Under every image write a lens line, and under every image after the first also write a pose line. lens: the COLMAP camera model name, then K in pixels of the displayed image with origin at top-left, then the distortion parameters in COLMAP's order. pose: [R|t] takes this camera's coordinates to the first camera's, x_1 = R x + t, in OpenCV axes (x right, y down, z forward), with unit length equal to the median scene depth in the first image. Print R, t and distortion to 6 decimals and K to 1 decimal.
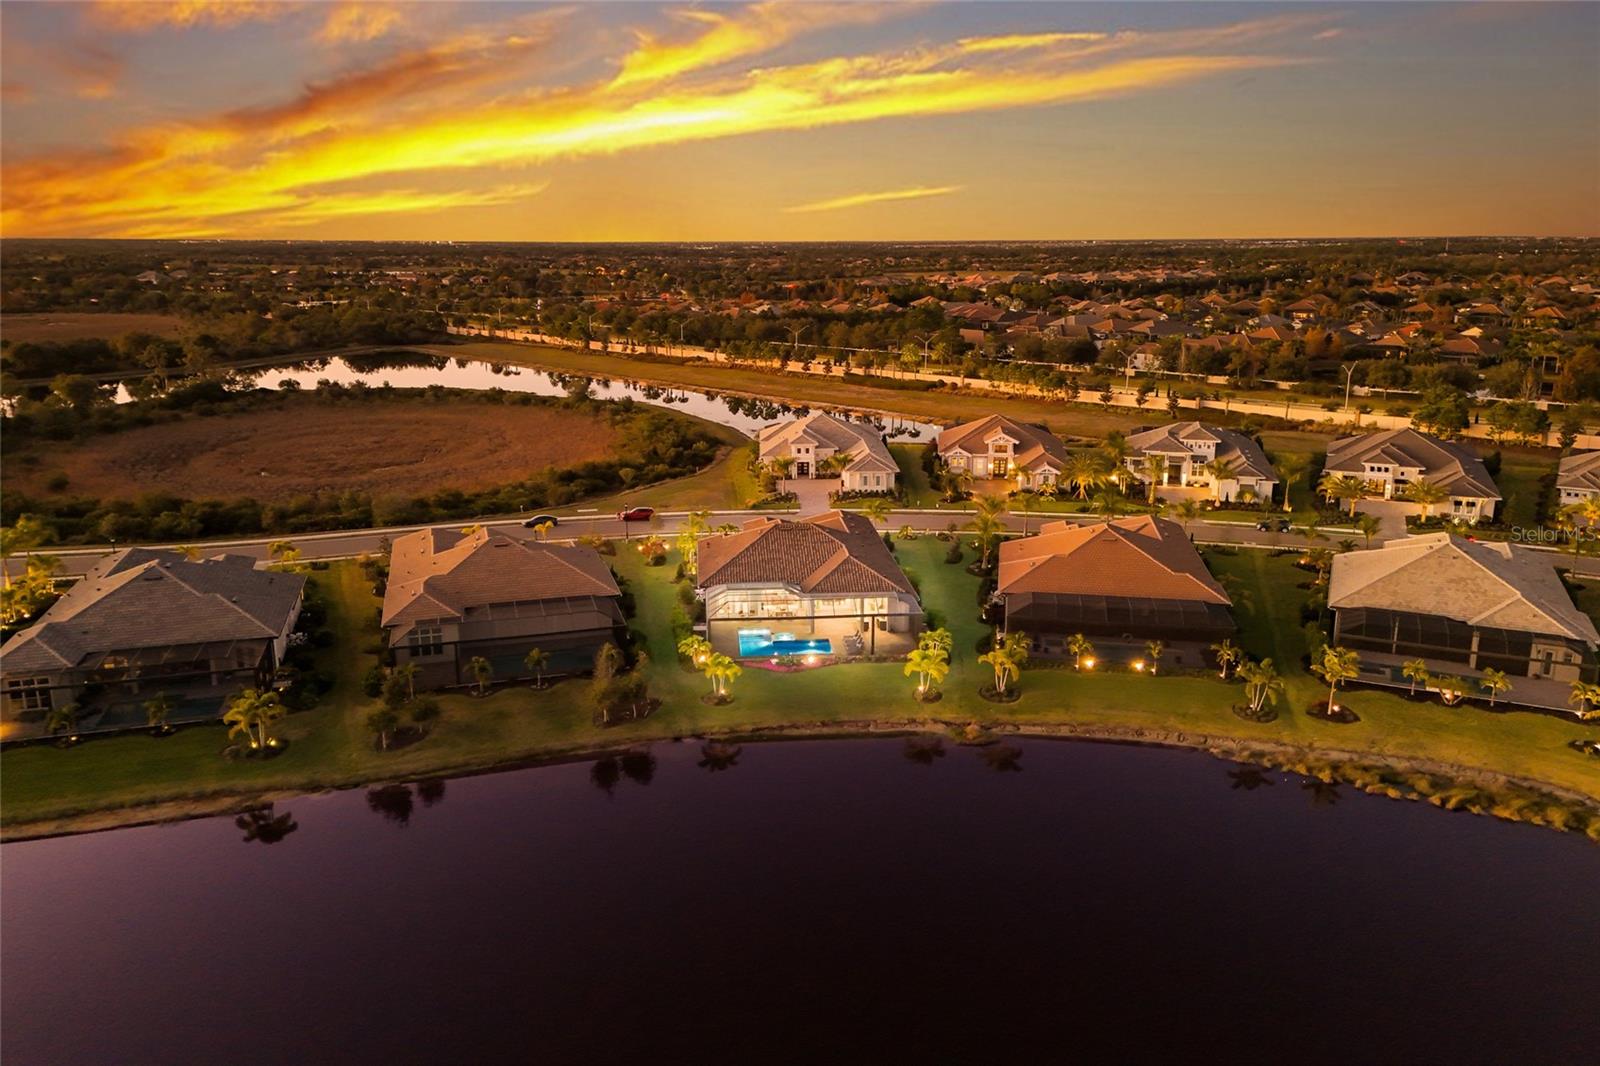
lens RADIAL K [[1182.1, 0, 800.0], [0, 1182.1, 533.0], [0, 0, 1]] dist [0.095738, -0.093328]
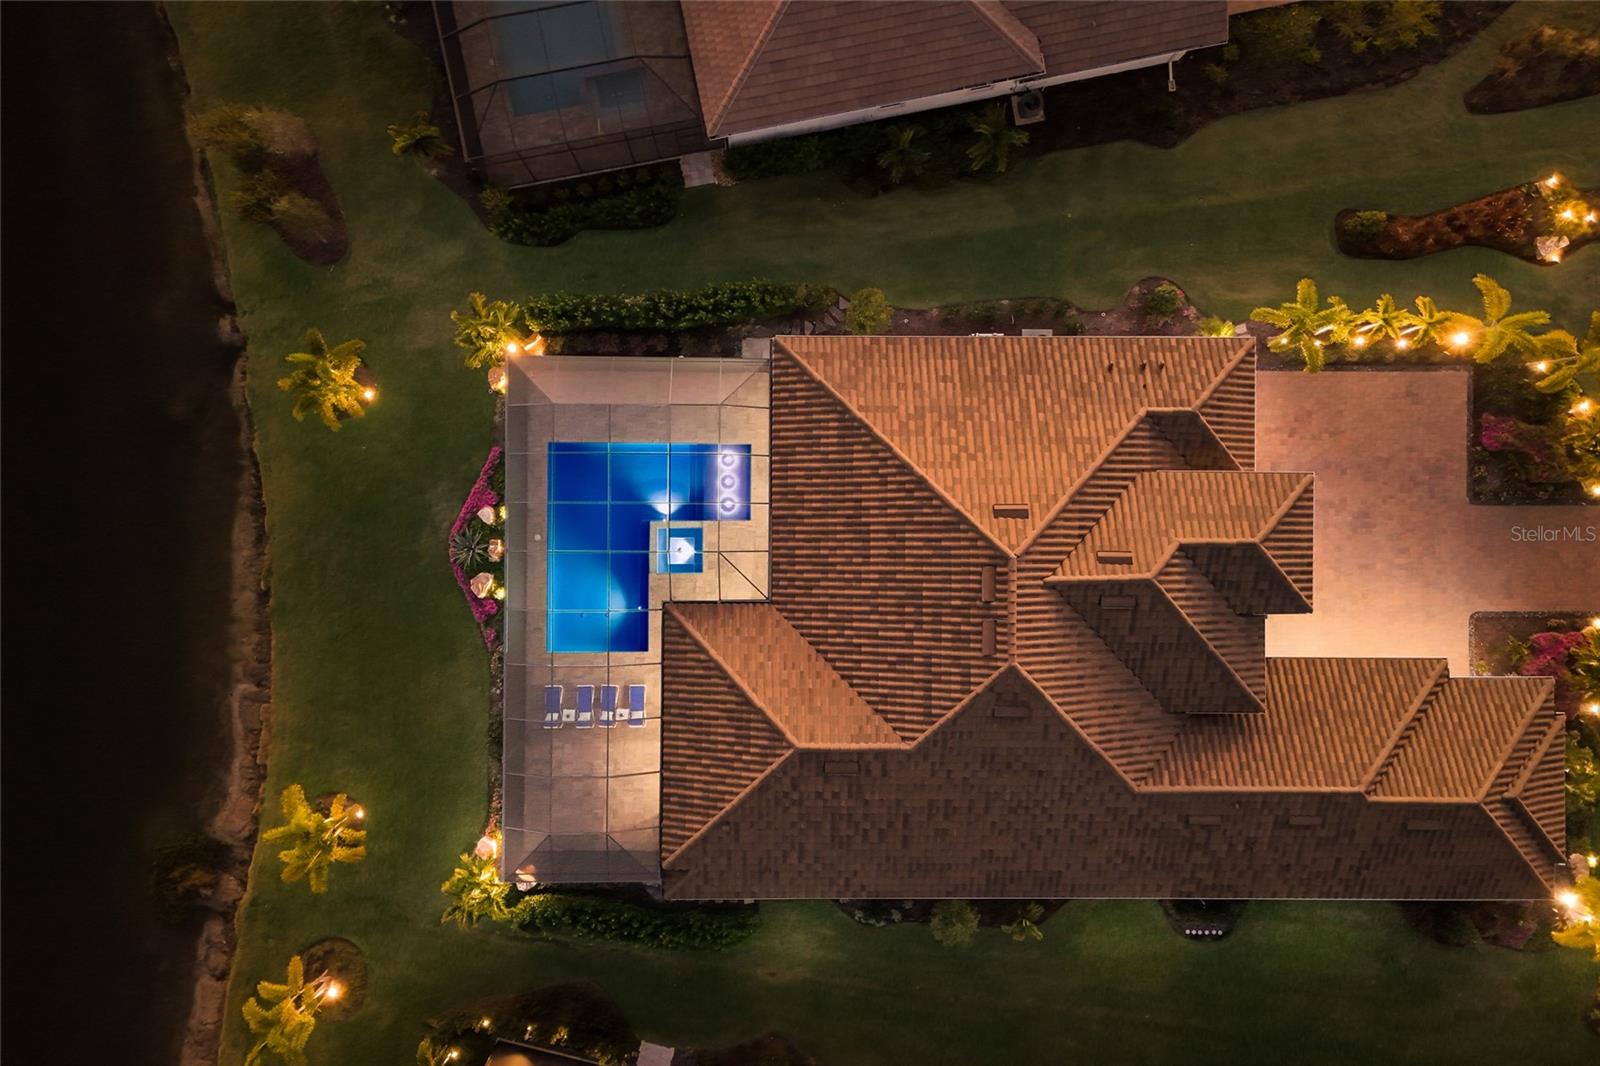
lens RADIAL K [[1182.1, 0, 800.0], [0, 1182.1, 533.0], [0, 0, 1]] dist [0.095738, -0.093328]
pose [[-0.096737, 0.995241, -0.011681, -0.012420], [-0.254754, -0.013413, 0.966913, -0.216130], [0.962155, 0.096512, 0.254840, 0.599124]]
